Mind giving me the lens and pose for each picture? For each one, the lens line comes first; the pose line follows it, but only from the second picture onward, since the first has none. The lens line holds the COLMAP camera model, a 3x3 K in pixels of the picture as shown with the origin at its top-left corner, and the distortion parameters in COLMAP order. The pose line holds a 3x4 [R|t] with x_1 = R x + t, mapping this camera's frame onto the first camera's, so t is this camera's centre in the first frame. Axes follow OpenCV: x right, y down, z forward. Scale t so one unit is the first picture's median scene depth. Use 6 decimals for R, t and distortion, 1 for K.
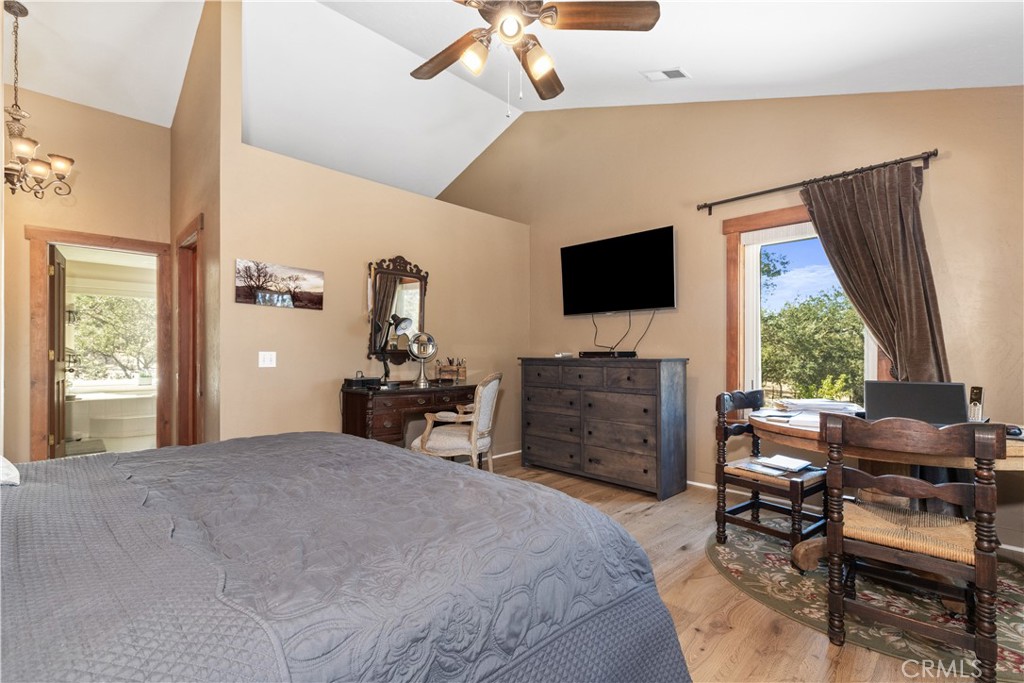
lens RADIAL K [[456.6, 0, 512.2], [0, 456.6, 345.6], [0, 0, 1]] dist [0.000429, -0.000215]
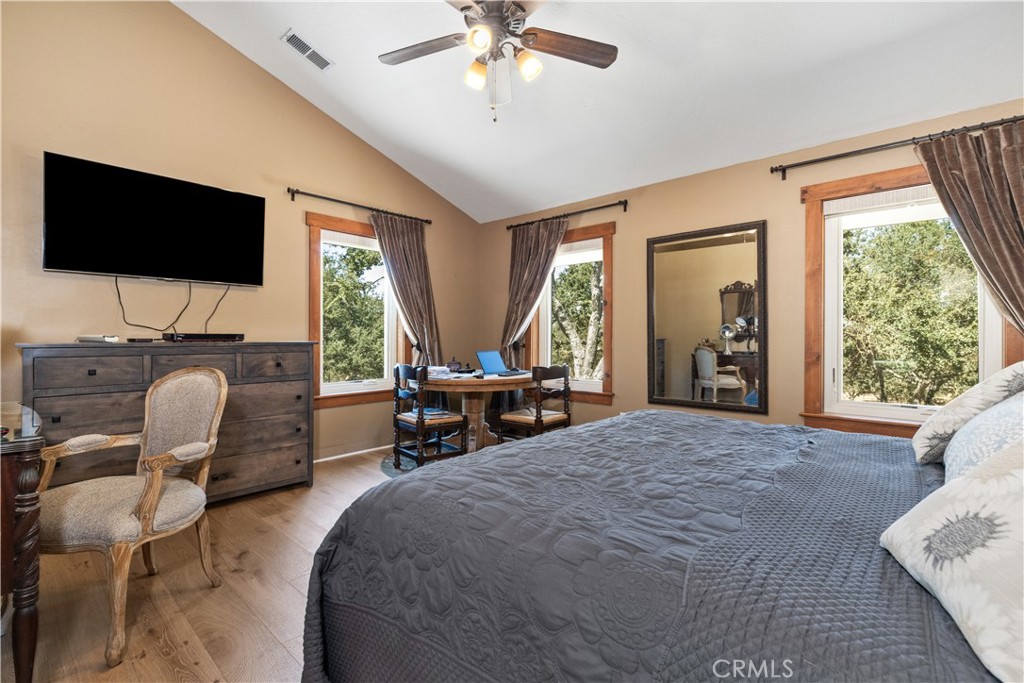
lens RADIAL K [[473.2, 0, 512.0], [0, 473.2, 341.5], [0, 0, 1]] dist [-0.000042, -0.000131]
pose [[-0.060227, -0.002706, 0.998181, -0.679270], [-0.013010, 0.999914, 0.001926, 0.019734], [-0.998100, -0.012871, -0.060257, 0.600846]]
